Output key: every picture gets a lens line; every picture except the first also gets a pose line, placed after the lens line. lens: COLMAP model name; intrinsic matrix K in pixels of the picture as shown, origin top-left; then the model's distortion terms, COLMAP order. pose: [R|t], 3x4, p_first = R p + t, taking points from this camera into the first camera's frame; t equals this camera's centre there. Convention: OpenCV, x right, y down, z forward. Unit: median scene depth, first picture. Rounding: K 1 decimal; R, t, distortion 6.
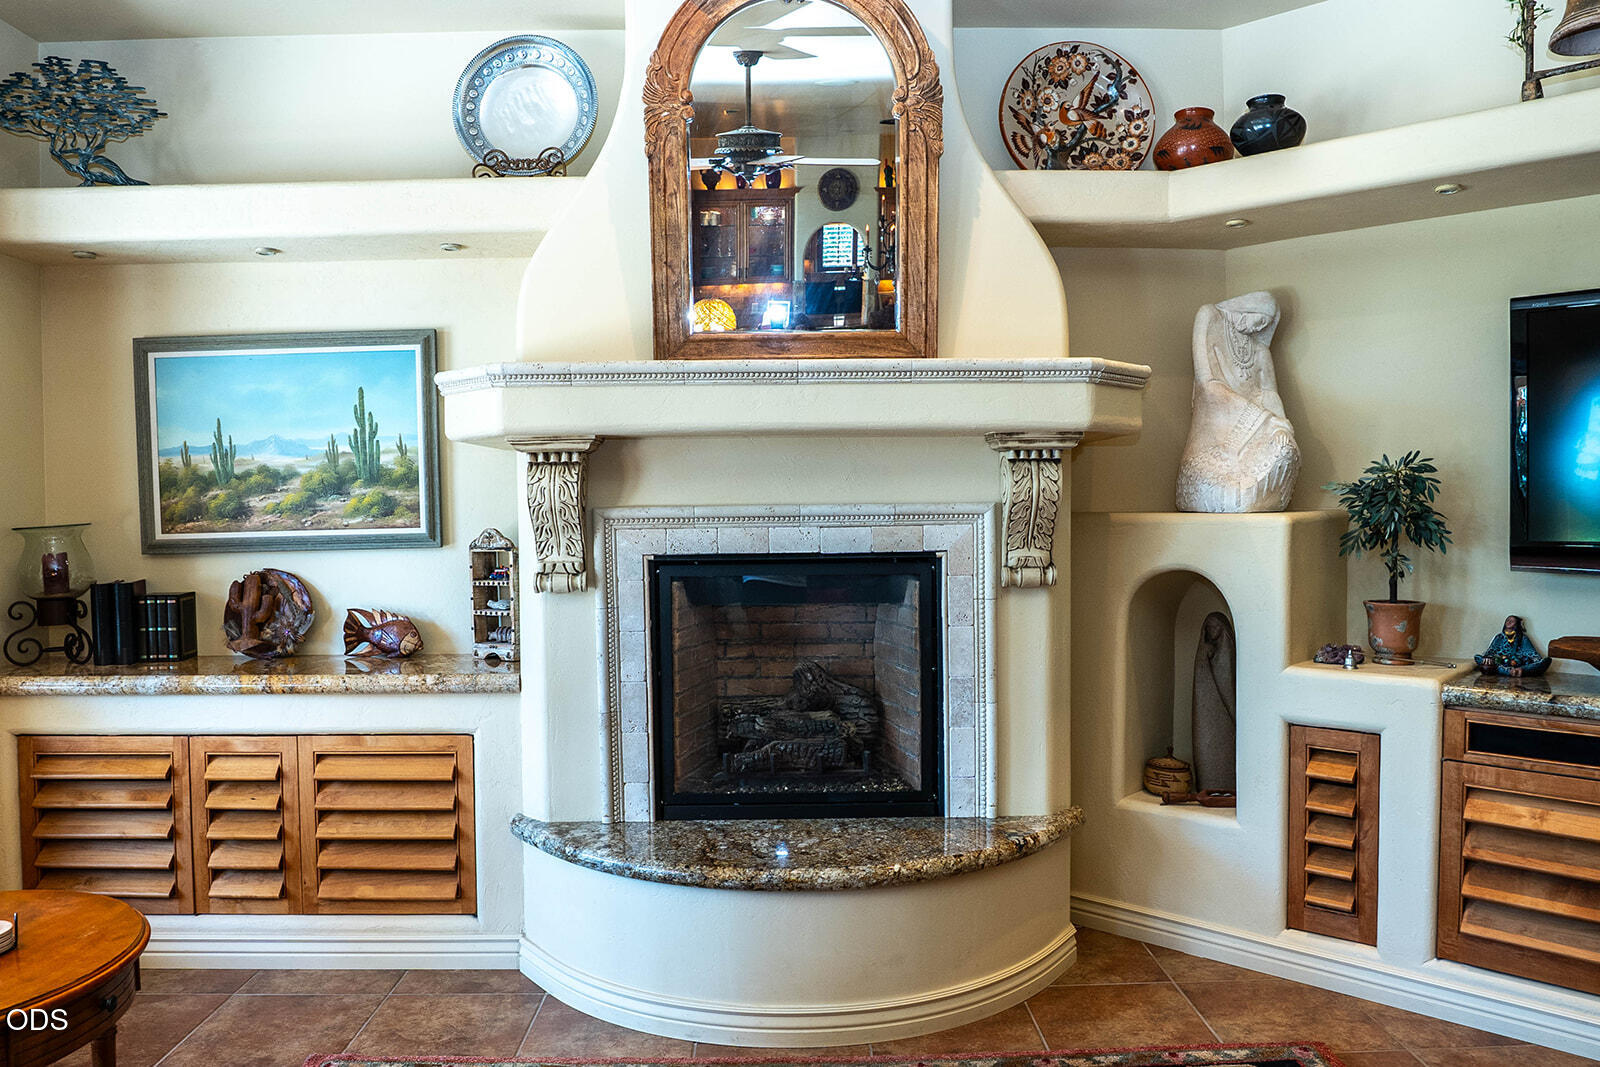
lens RADIAL K [[1183.7, 0, 801.0], [0, 1183.7, 523.4], [0, 0, 1]] dist [-0.084430, 0.048172]
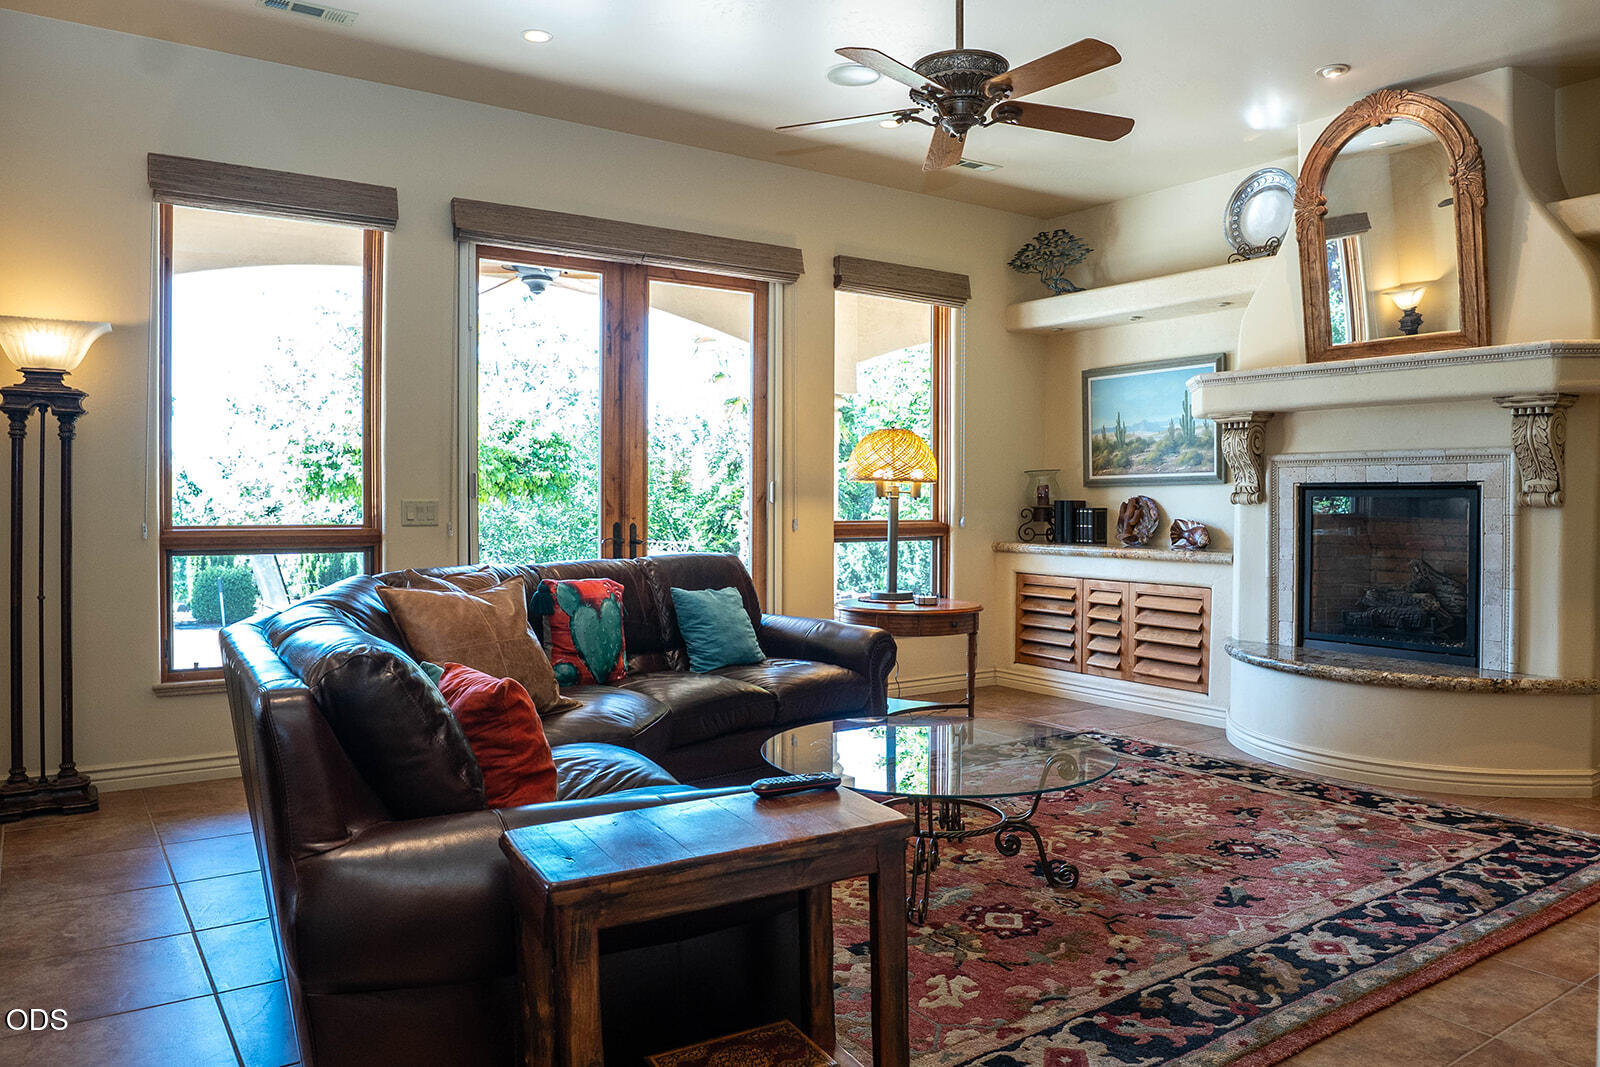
lens RADIAL K [[1305.3, 0, 800.0], [0, 1305.3, 533.5], [0, 0, 1]] dist [-0.092277, 0.092192]
pose [[0.549556, 0.028277, -0.834978, 0.977598], [-0.031054, 0.999428, 0.013408, 0.092629], [0.834879, 0.018561, 0.550120, -0.555784]]
